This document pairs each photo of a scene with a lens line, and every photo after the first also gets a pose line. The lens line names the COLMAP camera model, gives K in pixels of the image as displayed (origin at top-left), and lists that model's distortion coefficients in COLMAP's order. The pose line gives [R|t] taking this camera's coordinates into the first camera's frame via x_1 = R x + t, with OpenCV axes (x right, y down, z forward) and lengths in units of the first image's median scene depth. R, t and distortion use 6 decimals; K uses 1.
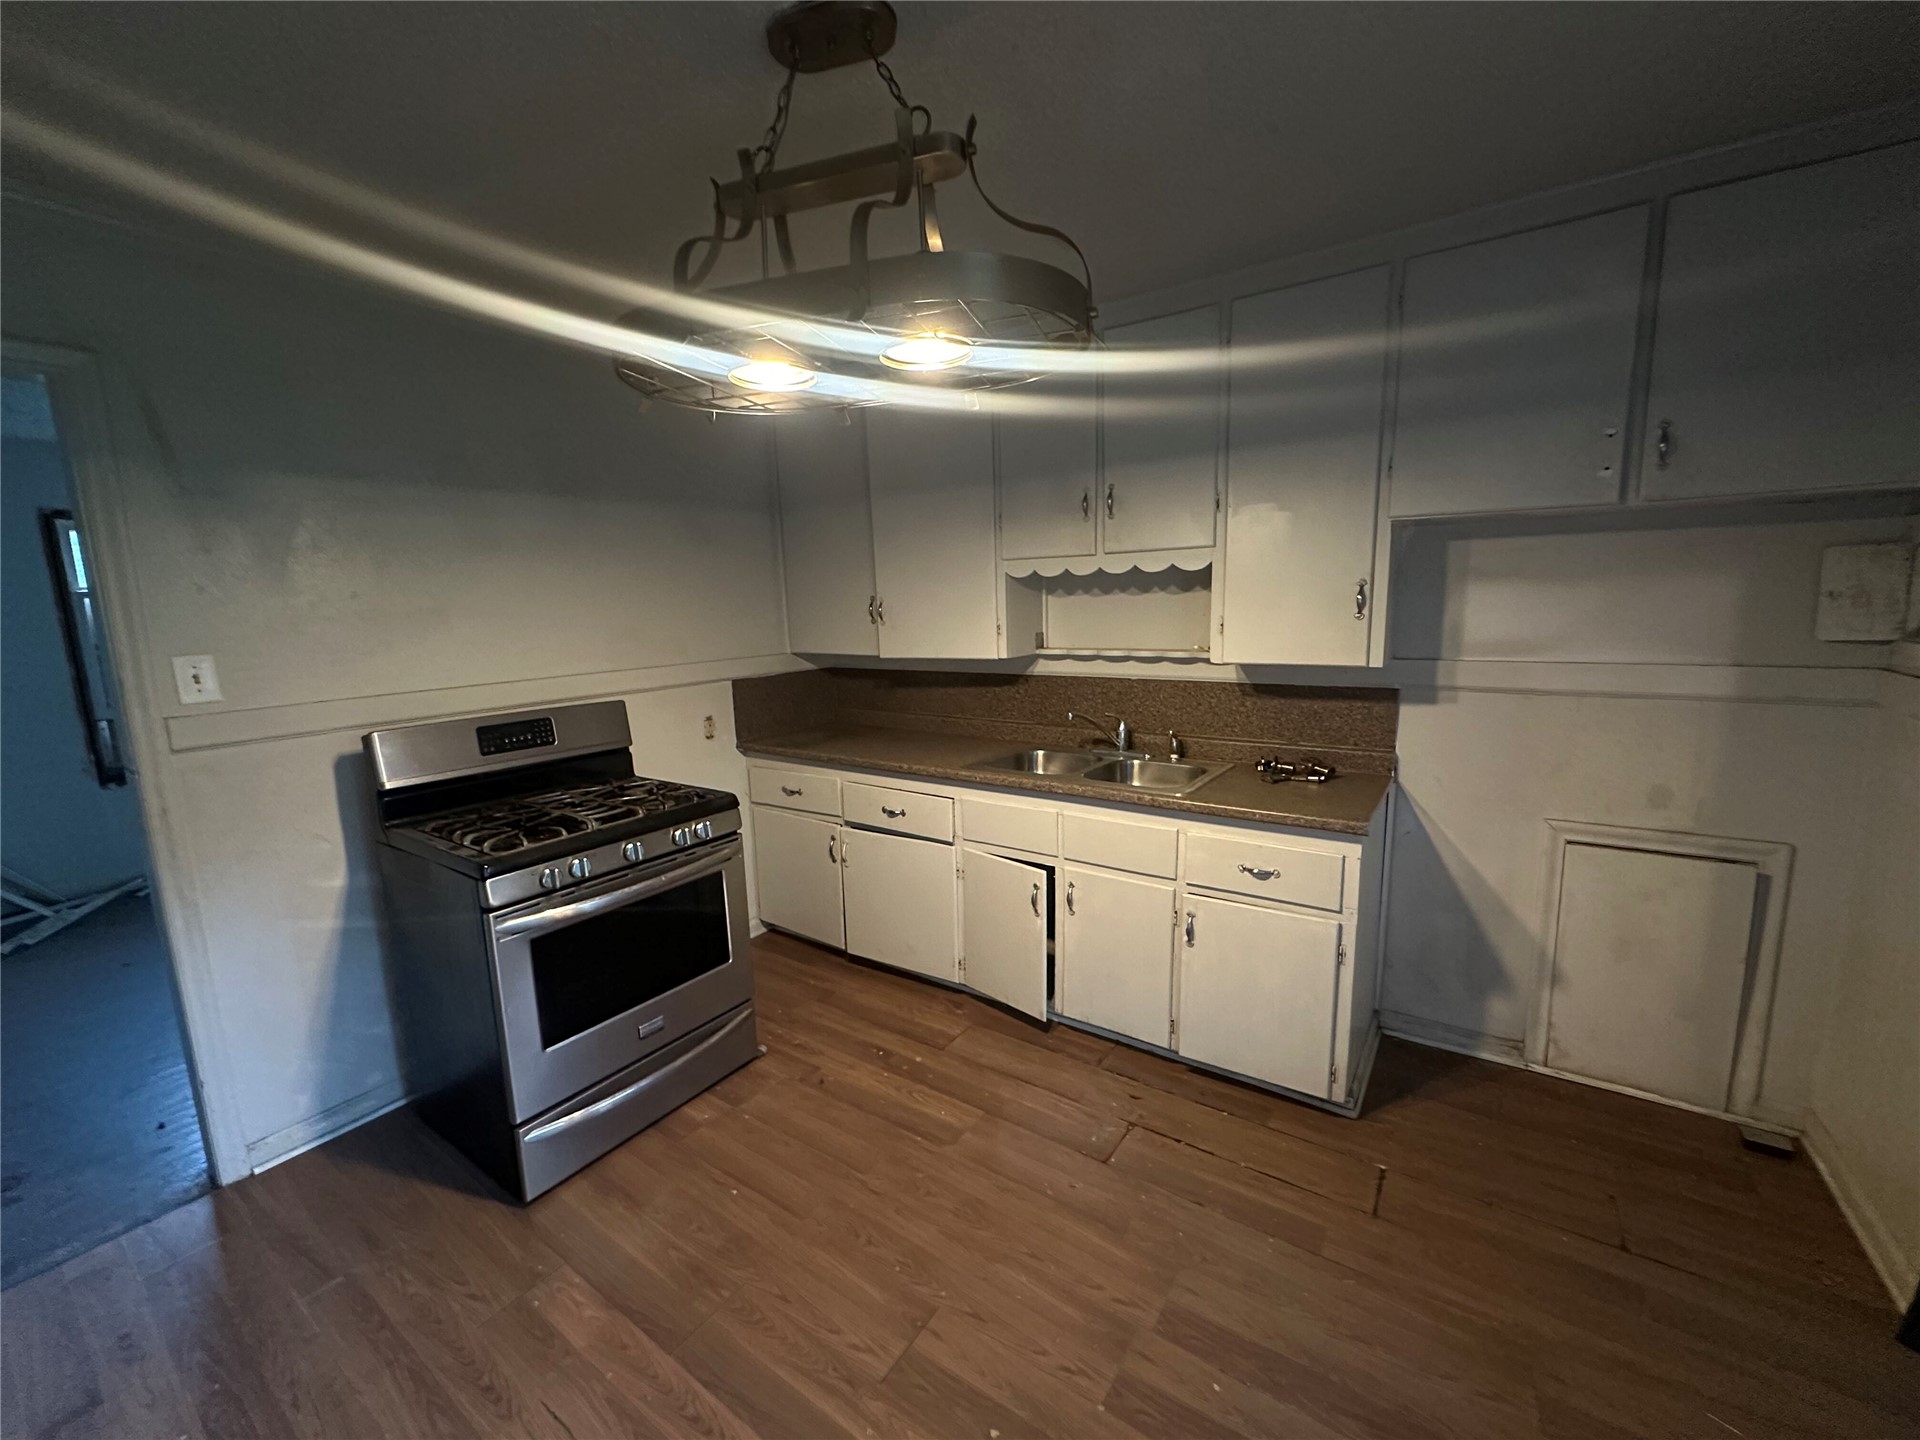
lens RADIAL K [[769.4, 0, 957.0], [0, 769.4, 718.0], [0, 0, 1]] dist [0.001485, -0.000169]
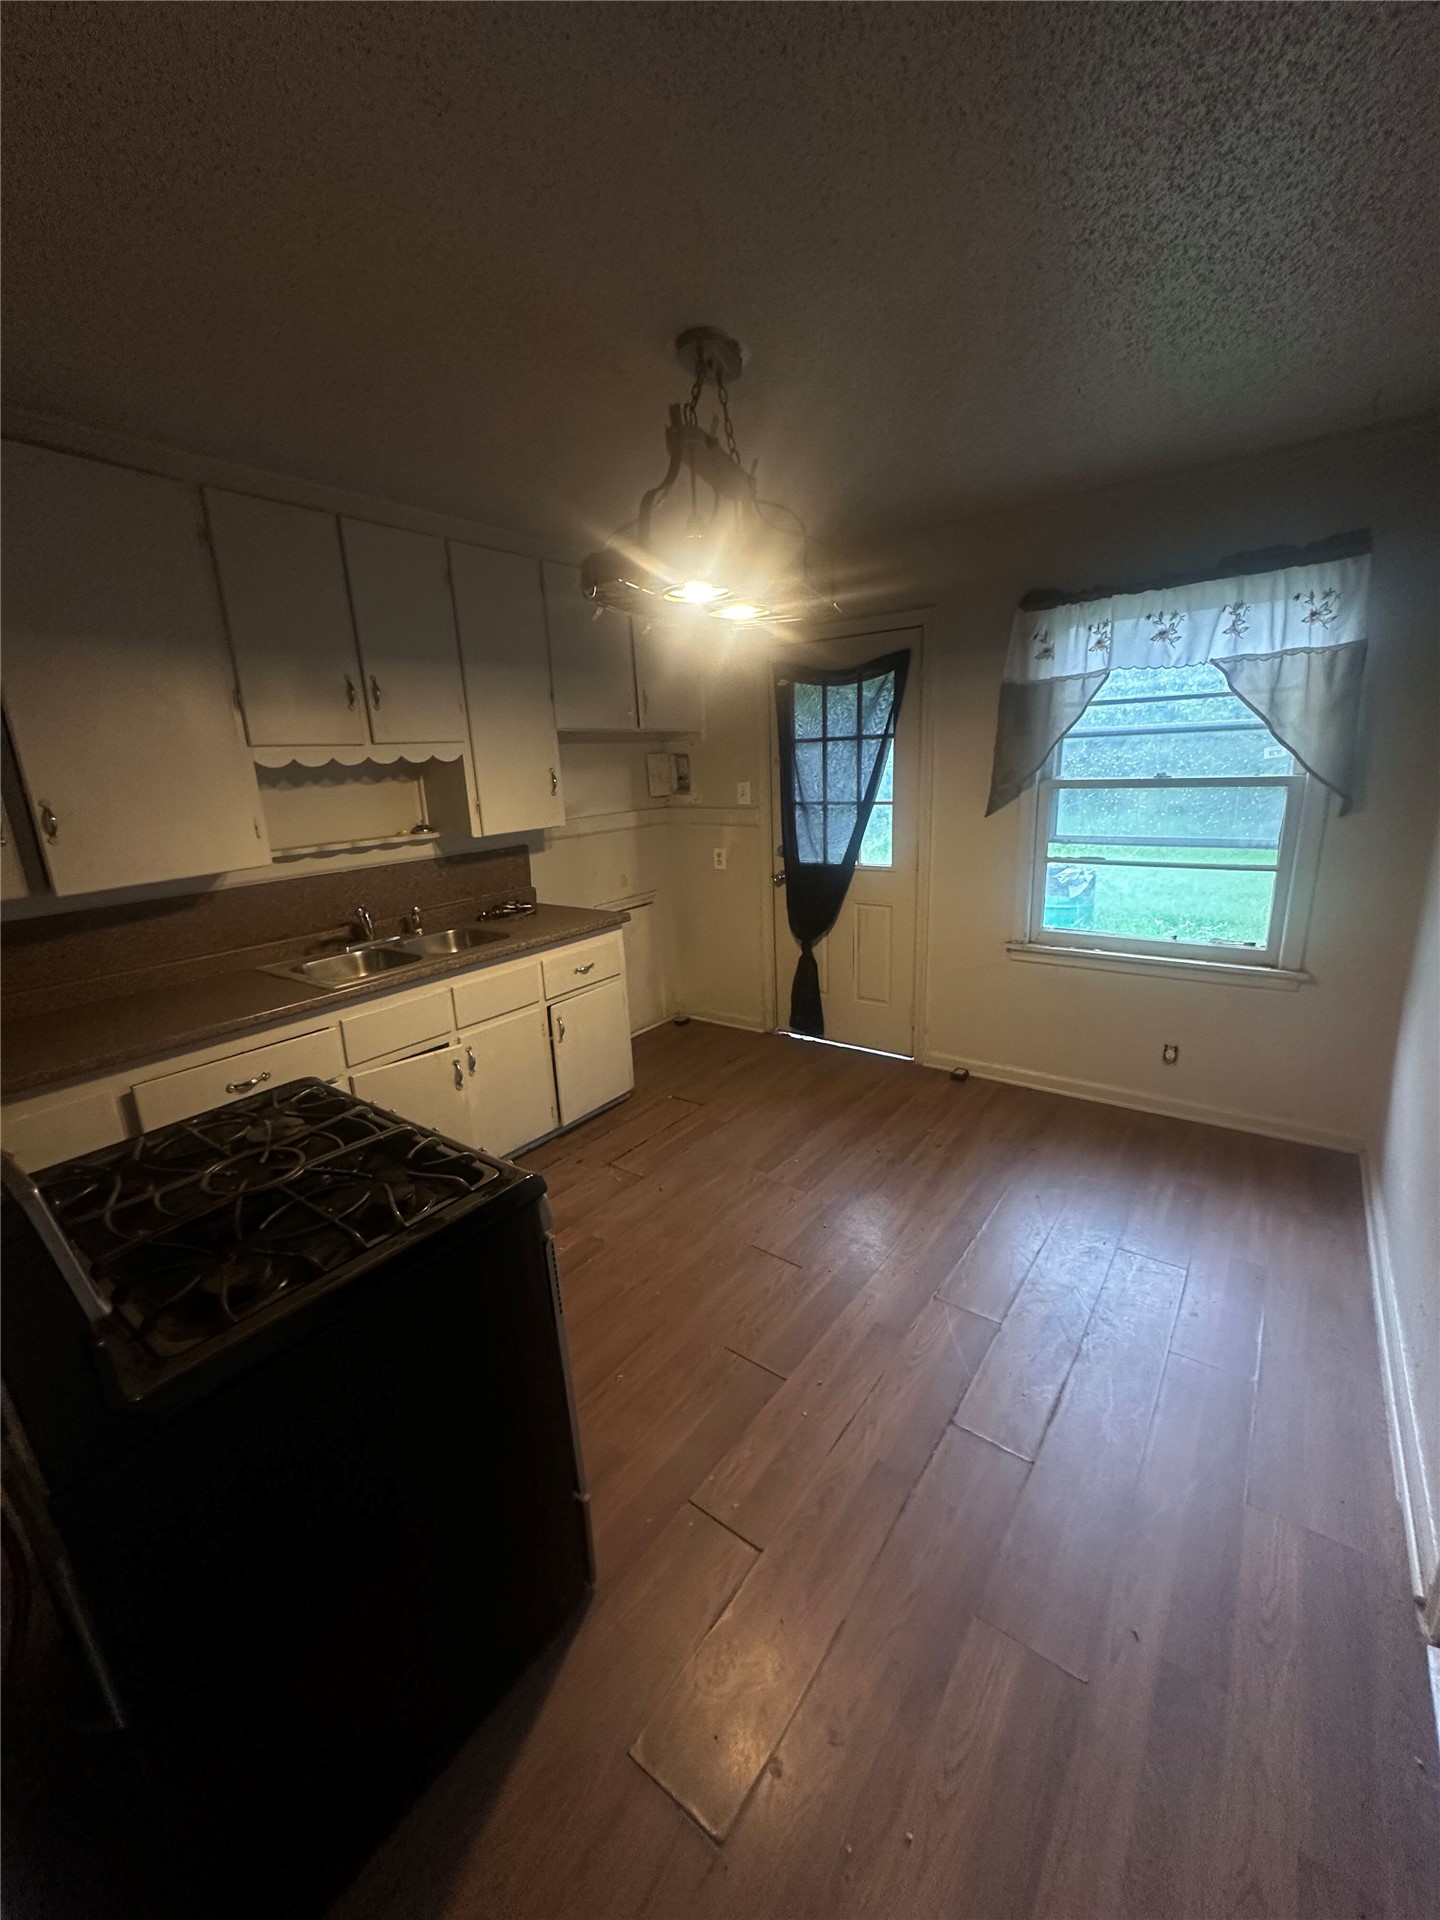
lens RADIAL K [[769.4, 0, 719.6], [0, 769.4, 962.1], [0, 0, 1]] dist [0.001485, -0.000169]
pose [[0.032881, -0.234974, 0.971445, -0.930471], [0.196312, 0.954555, 0.224244, -0.082577], [-0.979990, 0.183334, 0.077515, 0.570959]]
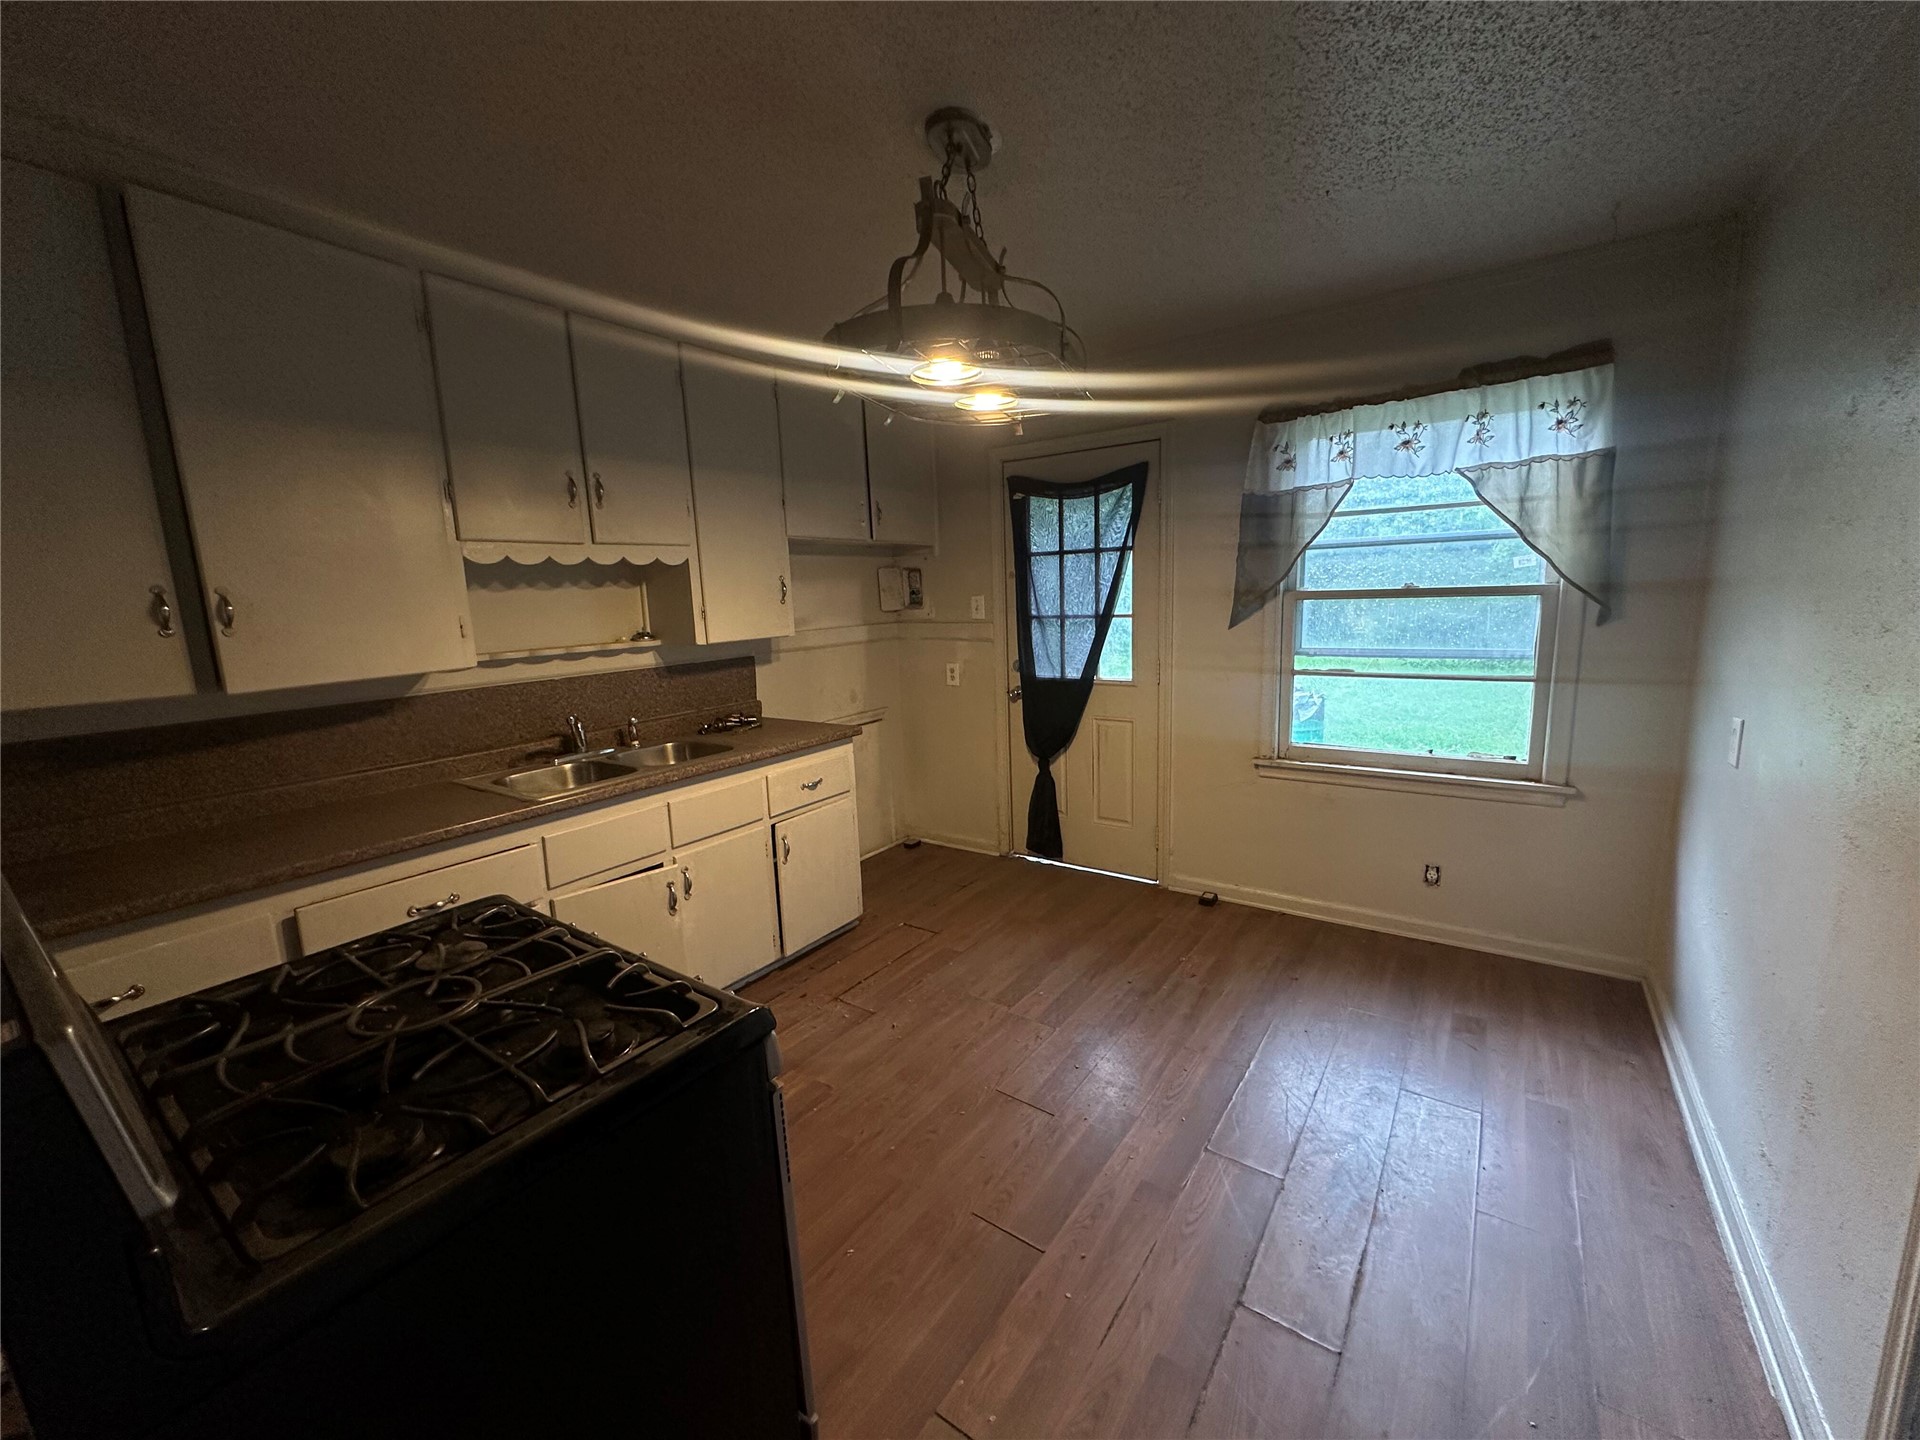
lens RADIAL K [[769.4, 0, 962.3], [0, 769.4, 720.4], [0, 0, 1]] dist [0.001485, -0.000169]
pose [[0.006672, -0.144213, 0.989524, -0.866402], [0.190192, 0.971666, 0.140328, -0.049087], [-0.981724, 0.187263, 0.033911, 0.604614]]
